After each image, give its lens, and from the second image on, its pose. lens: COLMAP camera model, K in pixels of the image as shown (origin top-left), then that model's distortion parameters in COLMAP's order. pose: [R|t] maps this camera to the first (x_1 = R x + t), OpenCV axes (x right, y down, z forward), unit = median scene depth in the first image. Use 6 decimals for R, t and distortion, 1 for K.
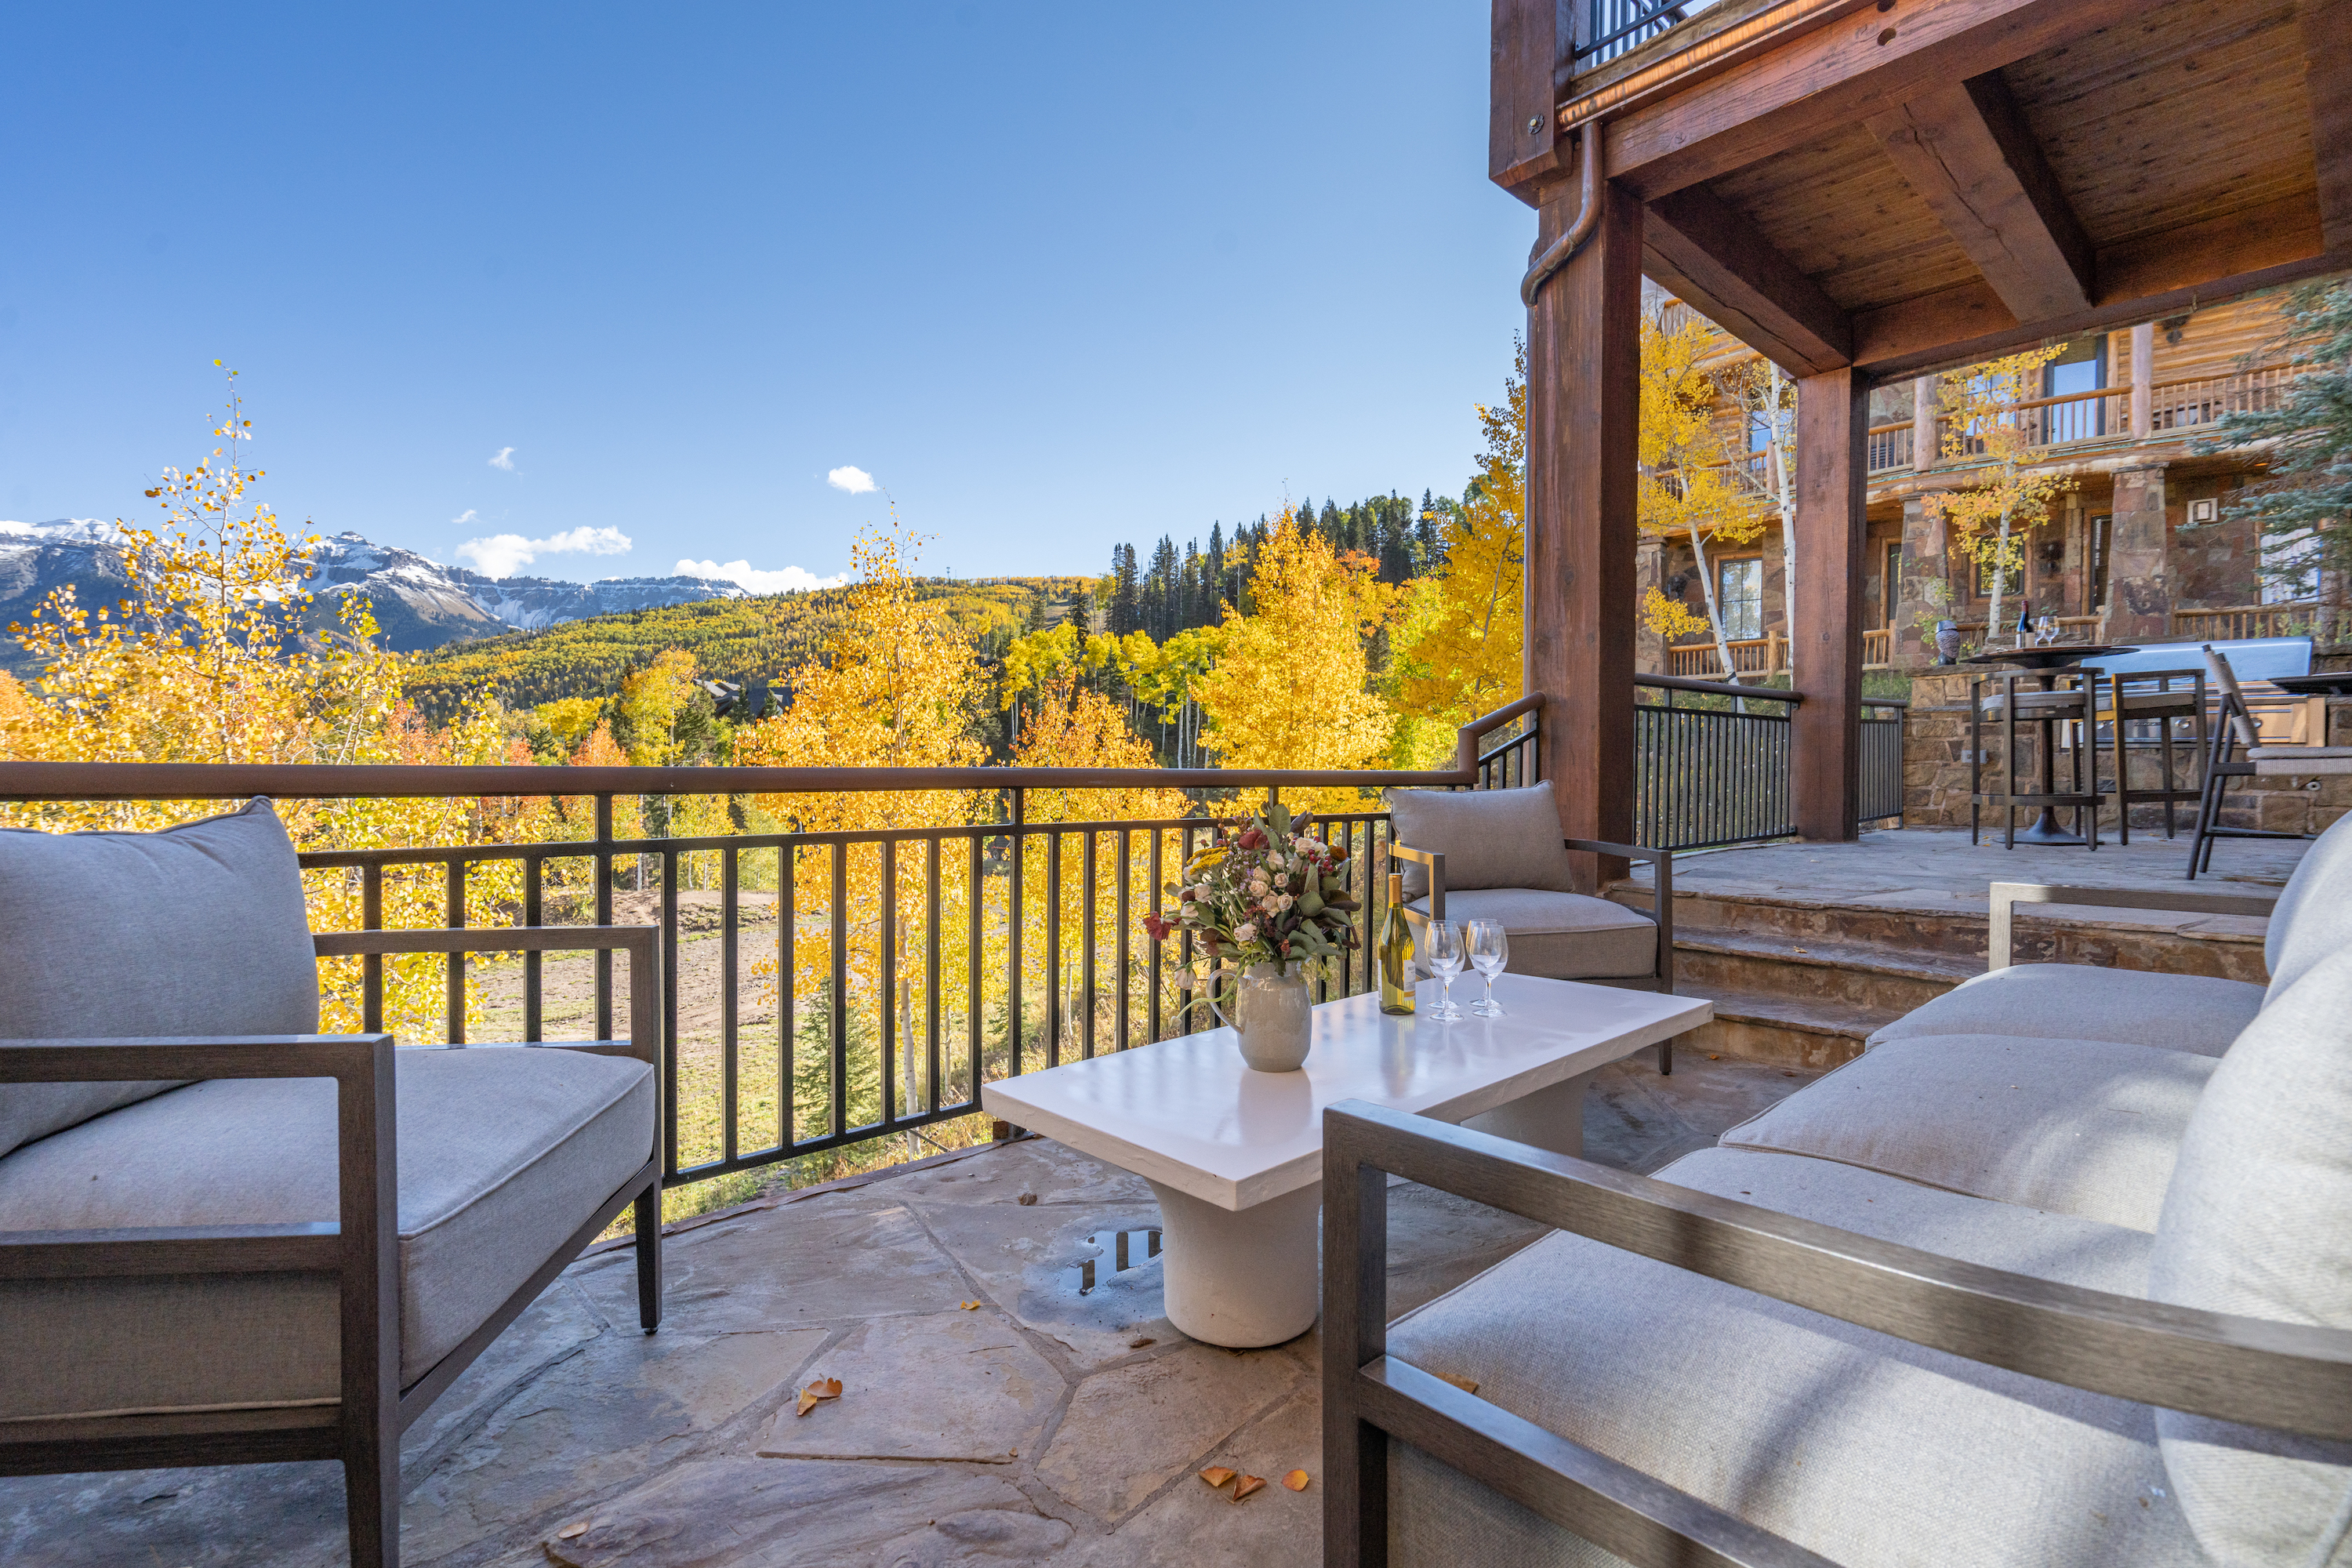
lens RADIAL K [[1069.5, 0, 1176.0], [0, 1069.5, 784.0], [0, 0, 1]] dist [-0.012262, -0.000197]
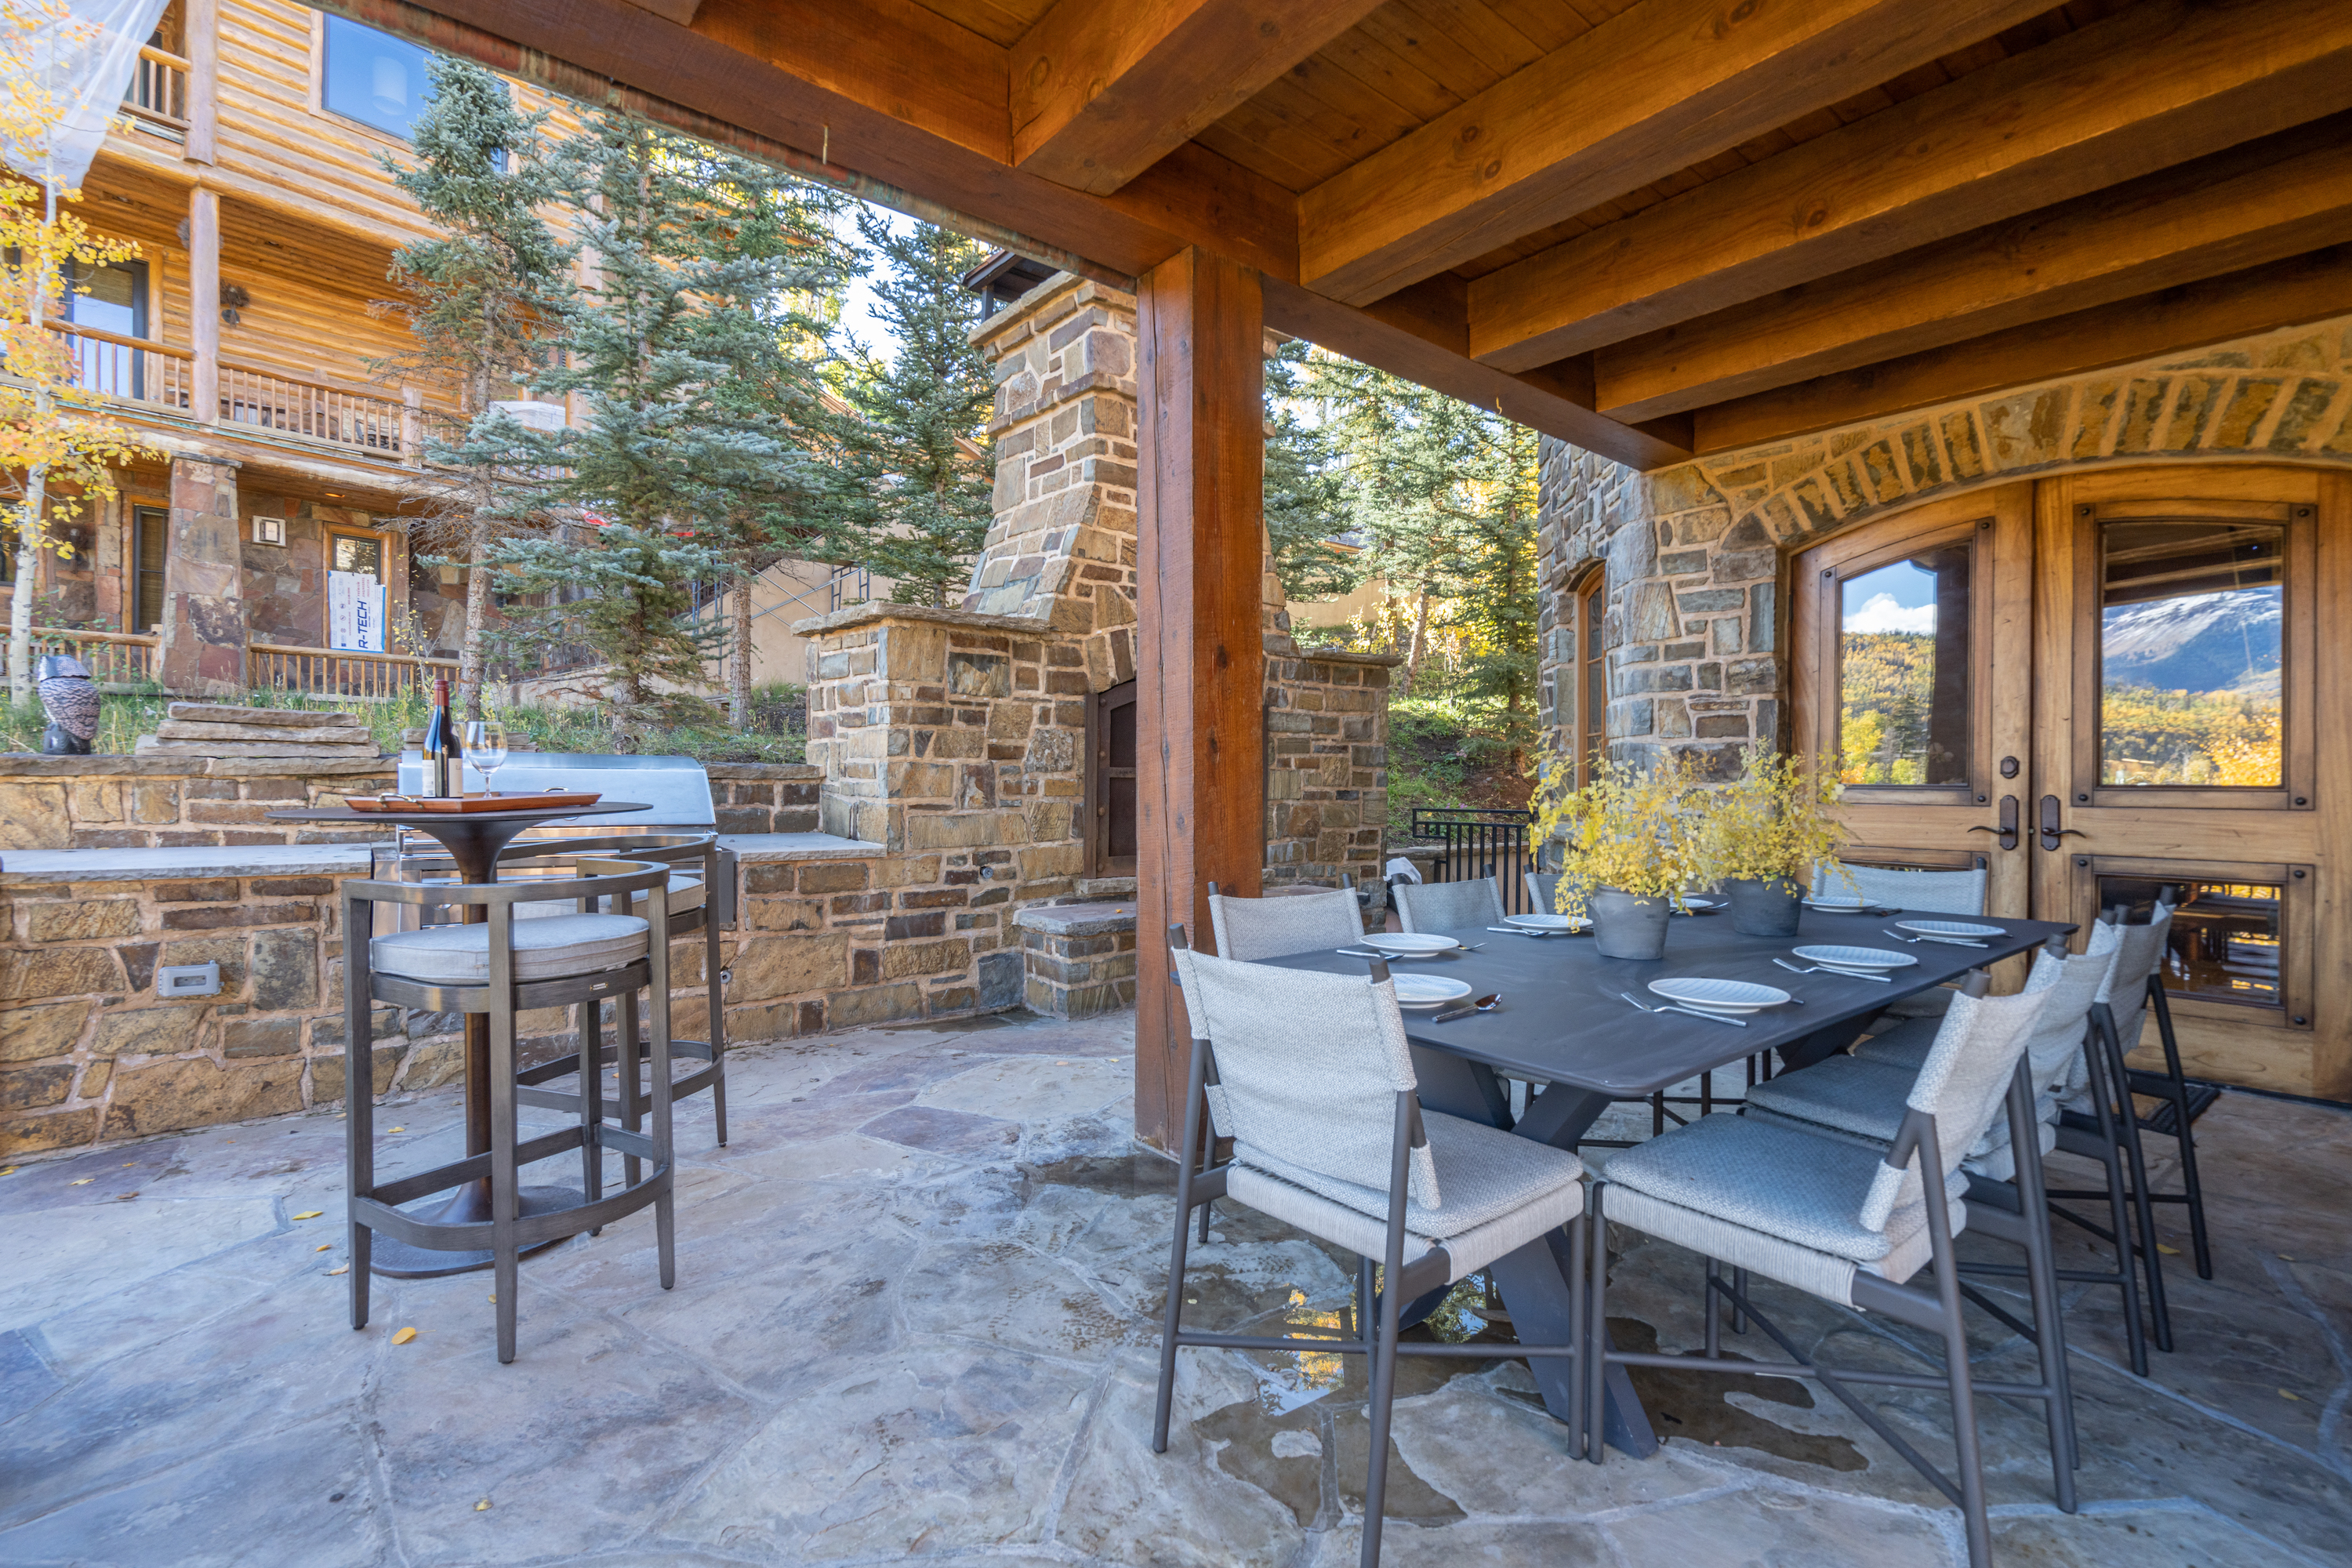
lens RADIAL K [[1079.1, 0, 1166.6], [0, 1079.1, 780.7], [0, 0, 1]] dist [0.012229, -0.000225]
pose [[0.058120, -0.000738, 0.998309, 0.128459], [0.018034, 0.999837, -0.000311, -0.042058], [-0.998147, 0.018022, 0.058124, 0.228588]]
